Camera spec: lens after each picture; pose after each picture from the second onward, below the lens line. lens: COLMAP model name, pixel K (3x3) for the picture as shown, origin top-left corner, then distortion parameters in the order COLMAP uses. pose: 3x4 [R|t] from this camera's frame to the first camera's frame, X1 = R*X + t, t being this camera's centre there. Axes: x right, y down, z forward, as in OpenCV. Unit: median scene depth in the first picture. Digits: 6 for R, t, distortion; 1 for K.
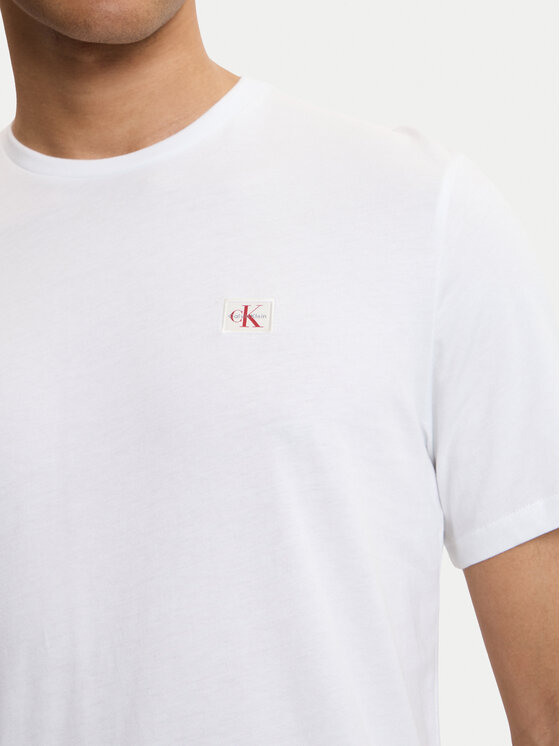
lens RADIAL K [[1044.5, 0, 280.0], [0, 1044.5, 373.0], [0, 0, 1]] dist [0.008095, -0.009255]
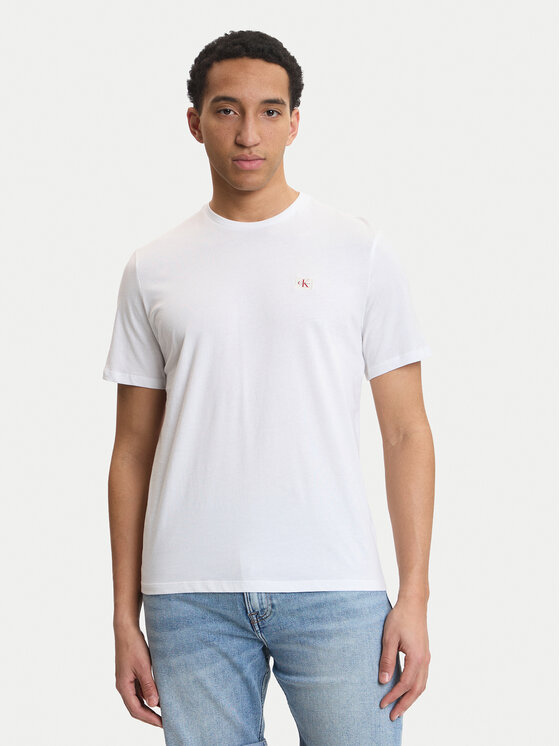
lens RADIAL K [[1148.5, 0, 280.0], [0, 1148.5, 373.0], [0, 0, 1]] dist [0.001945, 0.001549]
pose [[0.995098, 0.073710, 0.065927, -0.262527], [-0.071781, 0.996933, -0.031165, 0.272568], [-0.068022, 0.026280, 0.997338, -1.996529]]
